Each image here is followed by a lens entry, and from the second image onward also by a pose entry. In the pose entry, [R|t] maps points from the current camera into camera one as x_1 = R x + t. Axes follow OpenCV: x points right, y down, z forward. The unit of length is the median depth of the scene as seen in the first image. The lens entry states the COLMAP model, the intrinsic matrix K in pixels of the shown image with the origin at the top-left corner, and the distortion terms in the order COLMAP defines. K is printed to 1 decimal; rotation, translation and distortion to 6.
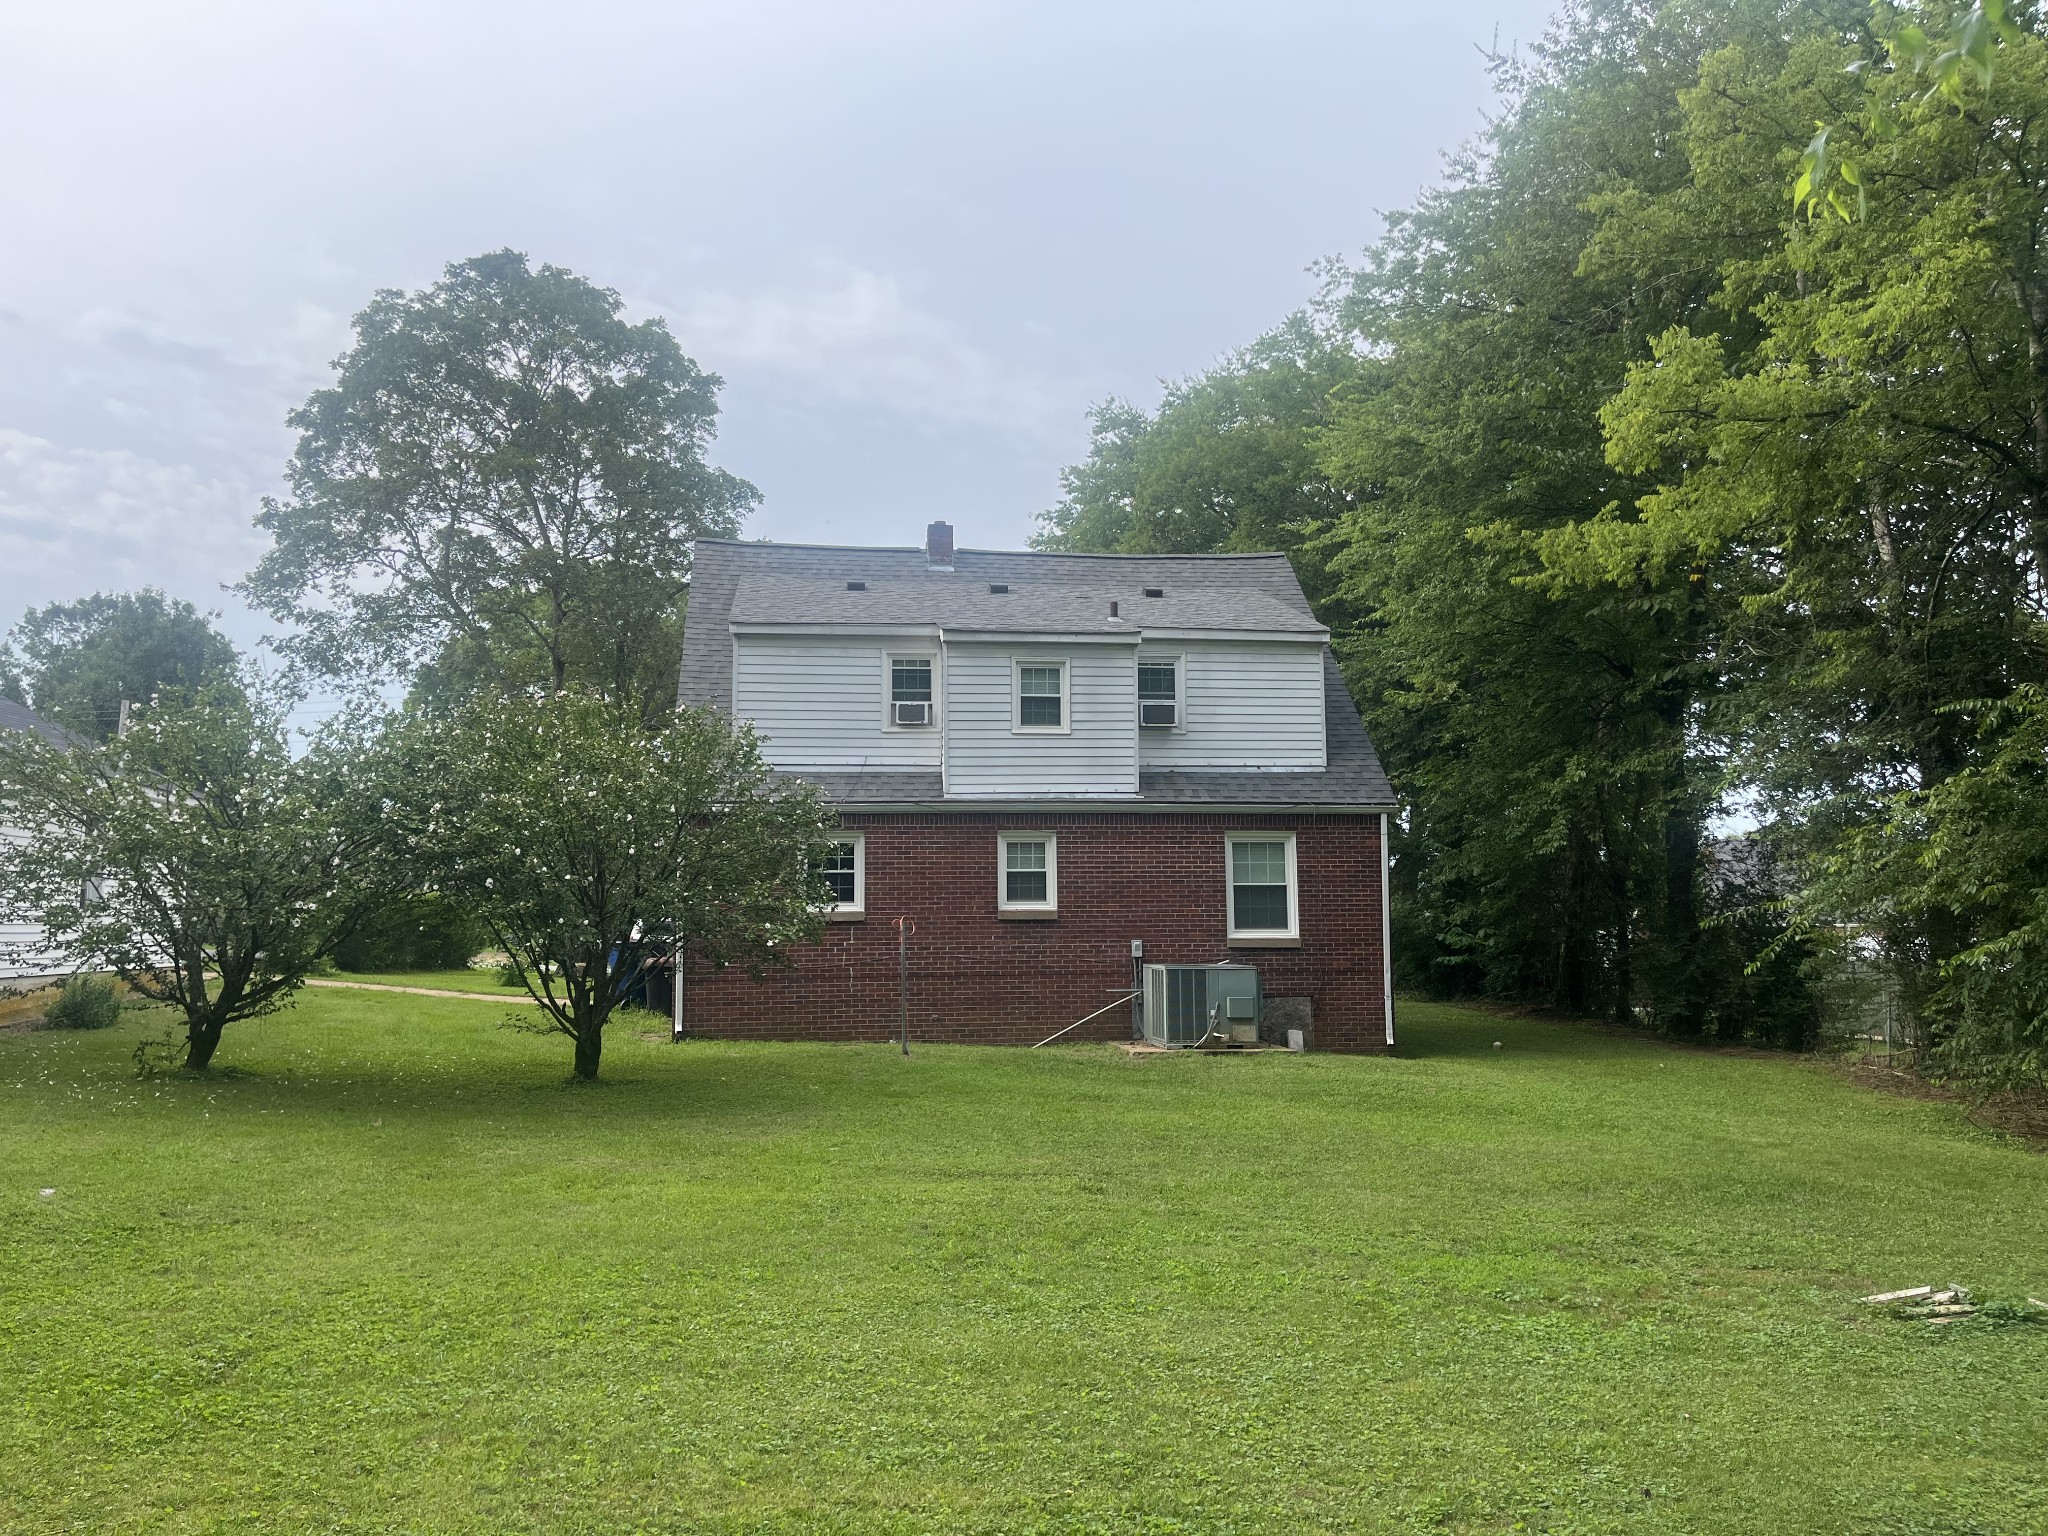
lens RADIAL K [[1546.1, 0, 1022.5], [0, 1546.1, 722.1], [0, 0, 1]] dist [0.075600, -0.098114]
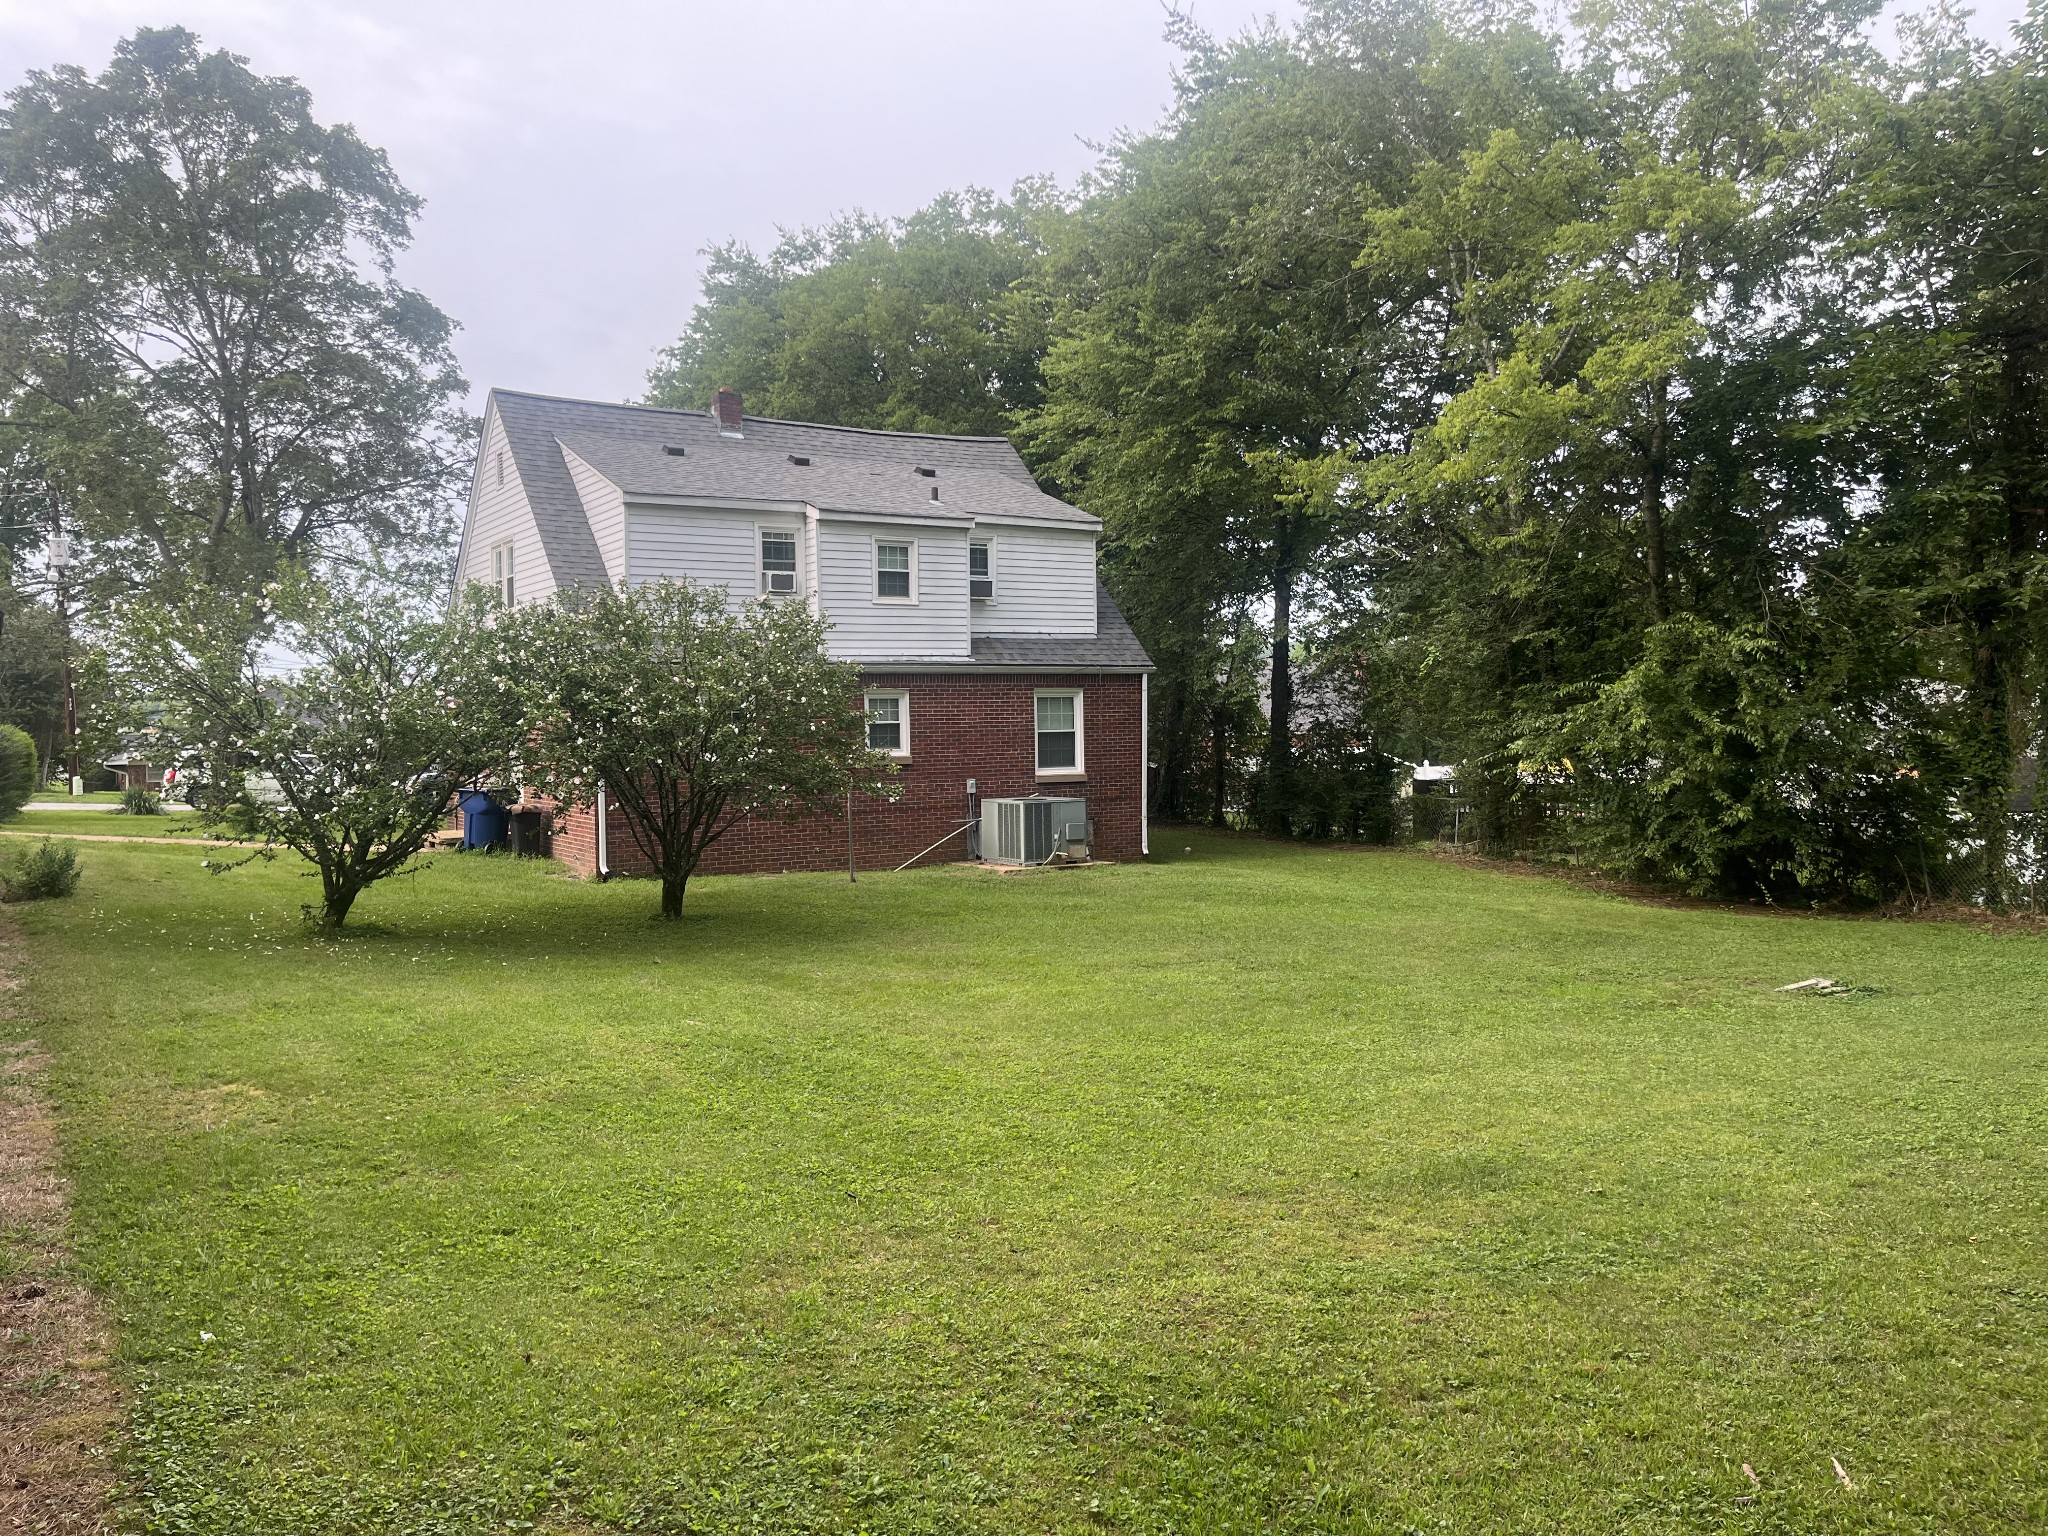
lens RADIAL K [[1546.7, 0, 1024.0], [0, 1546.7, 768.0], [0, 0, 1]] dist [0.072485, -0.095046]
pose [[0.908686, -0.021559, 0.416924, -0.382530], [-0.042339, 0.988758, 0.143406, -0.041153], [-0.415328, -0.147964, 0.897557, -0.091877]]
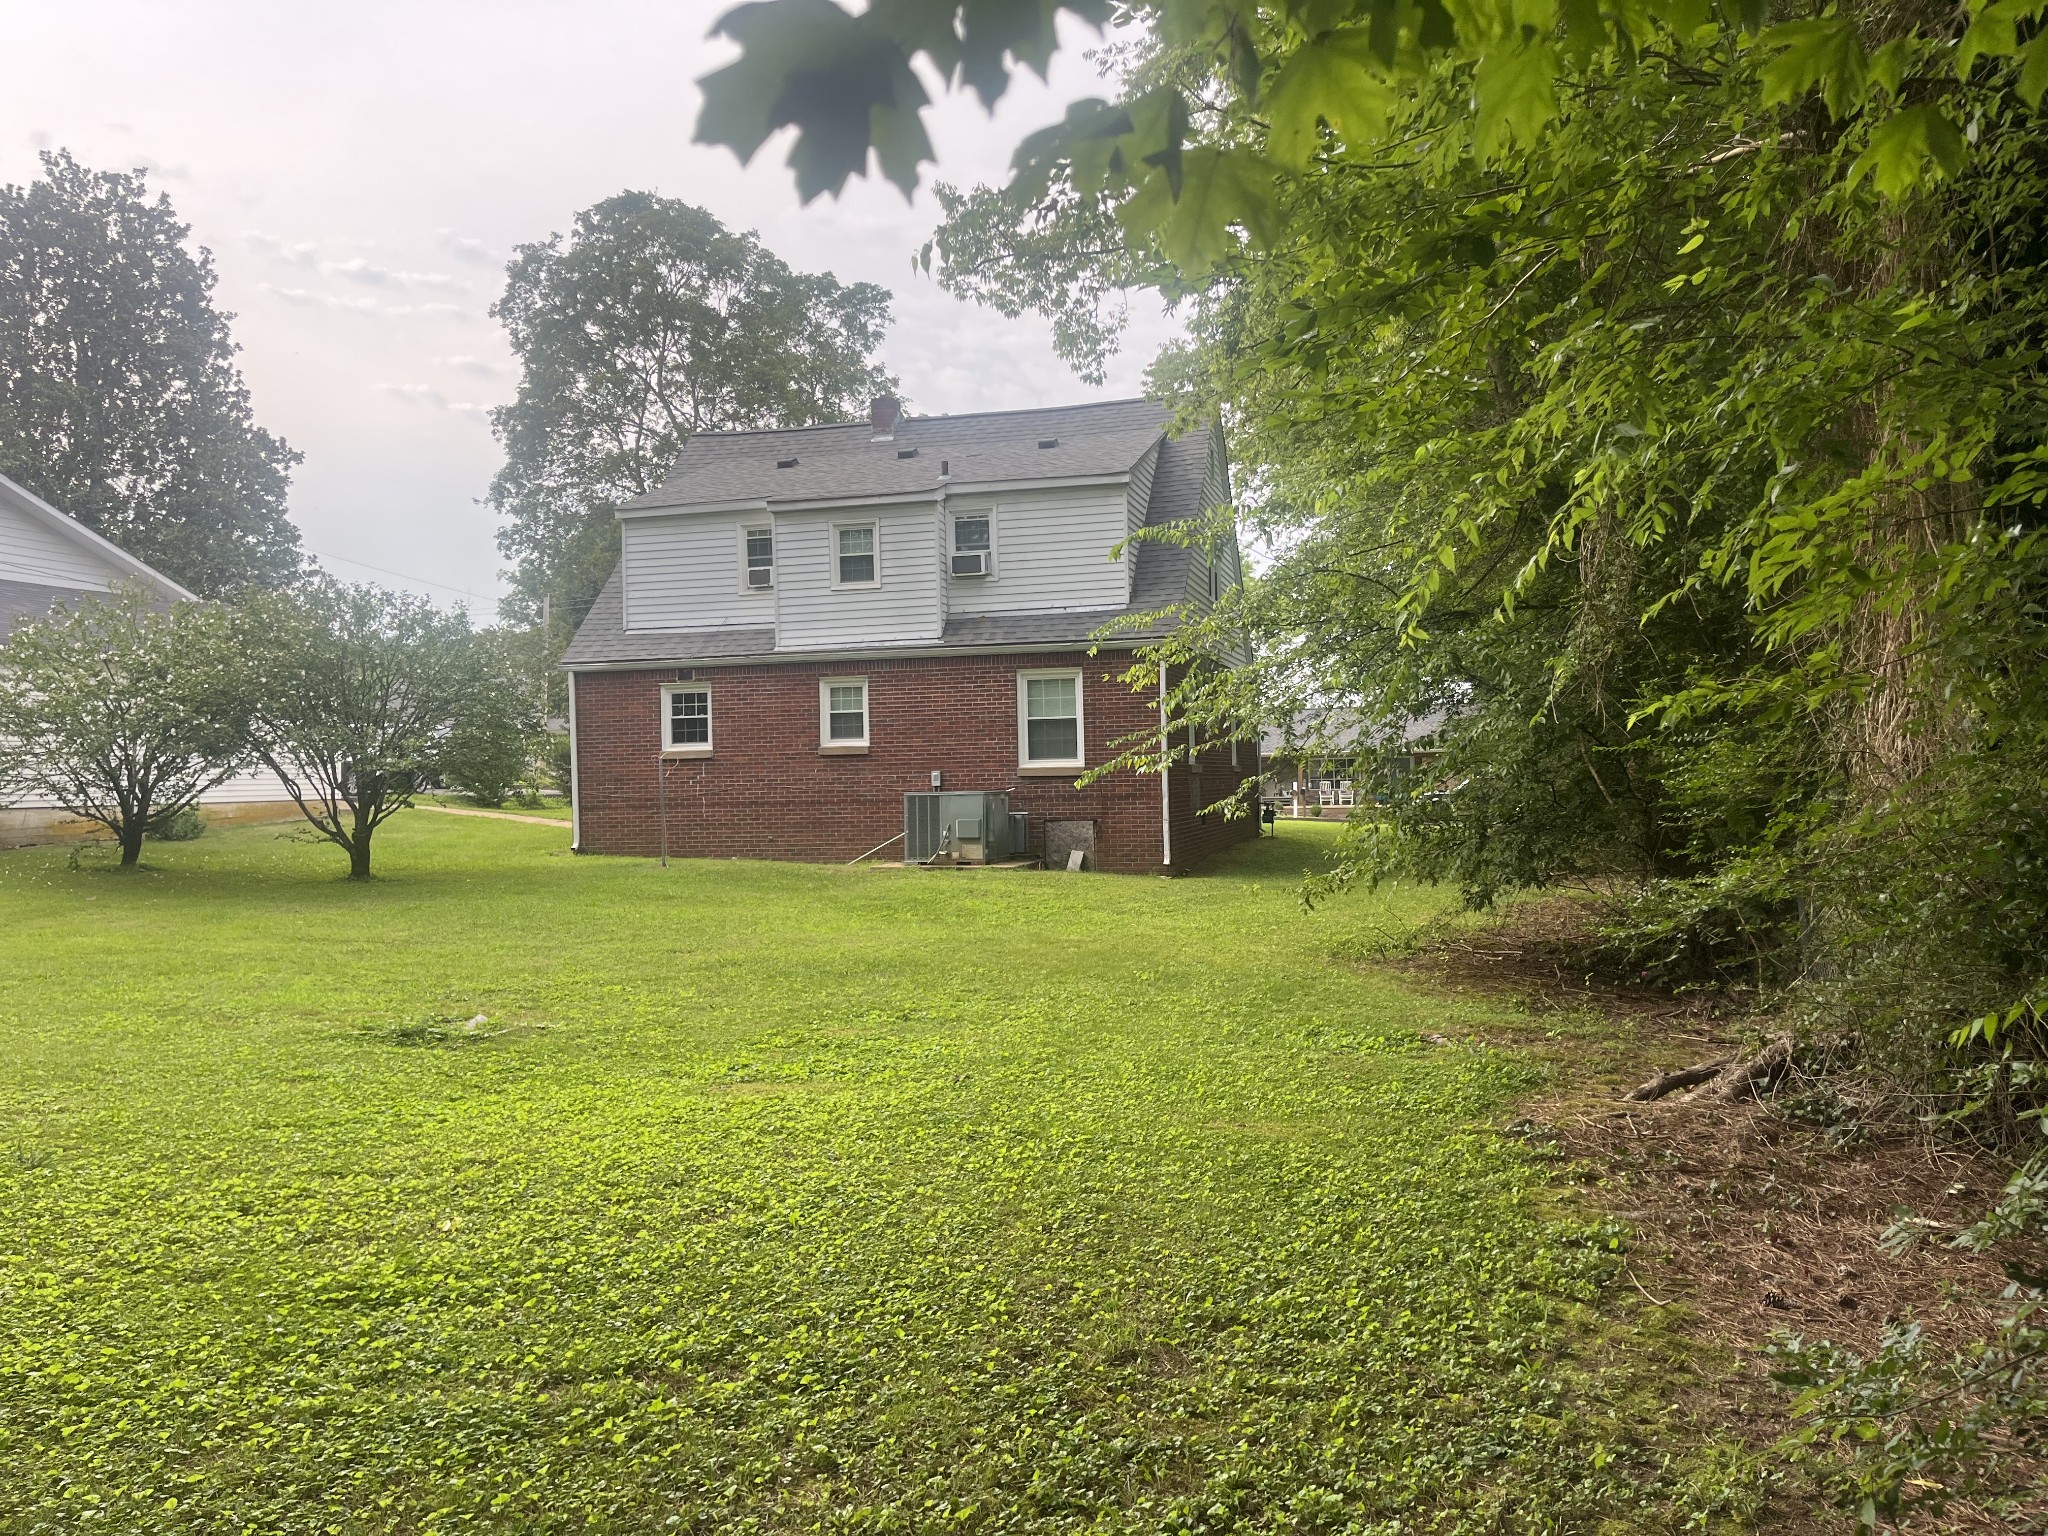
lens RADIAL K [[1546.7, 0, 1024.0], [0, 1546.7, 768.0], [0, 0, 1]] dist [0.072485, -0.095046]
pose [[0.921401, -0.014882, -0.388327, 0.553490], [0.063431, 0.991625, 0.112504, 0.017273], [0.383401, -0.128293, 0.914628, 0.008176]]
